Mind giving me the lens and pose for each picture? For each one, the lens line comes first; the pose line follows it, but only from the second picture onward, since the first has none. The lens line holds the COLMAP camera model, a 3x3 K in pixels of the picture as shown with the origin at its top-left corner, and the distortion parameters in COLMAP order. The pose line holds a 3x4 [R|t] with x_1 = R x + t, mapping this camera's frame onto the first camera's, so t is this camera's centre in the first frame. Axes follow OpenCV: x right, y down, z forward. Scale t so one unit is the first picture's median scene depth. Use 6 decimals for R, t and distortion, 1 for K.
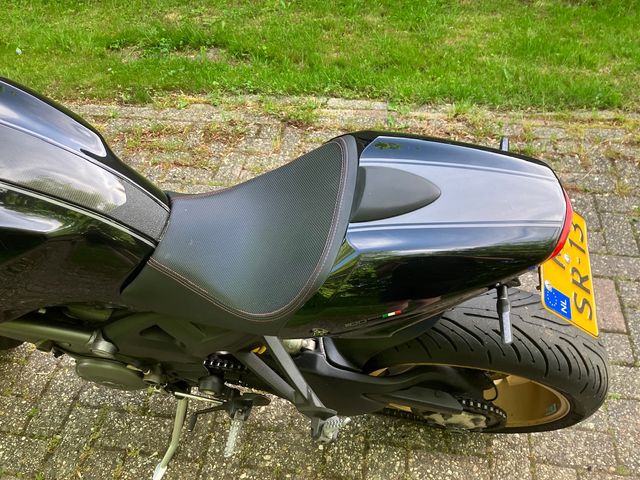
lens RADIAL K [[537.9, 0, 320.8], [0, 537.9, 240.4], [0, 0, 1]] dist [0.033866, -0.041403]
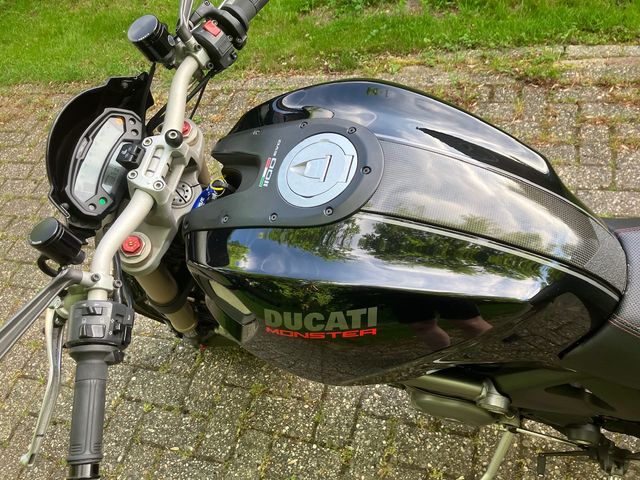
lens RADIAL K [[537.9, 0, 318.1], [0, 537.9, 240.9], [0, 0, 1]] dist [0.033866, -0.041403]
pose [[0.973942, -0.006062, -0.226716, -0.197898], [0.028084, 0.995173, 0.094035, -0.056318], [0.225052, -0.097952, 0.969411, 0.061782]]
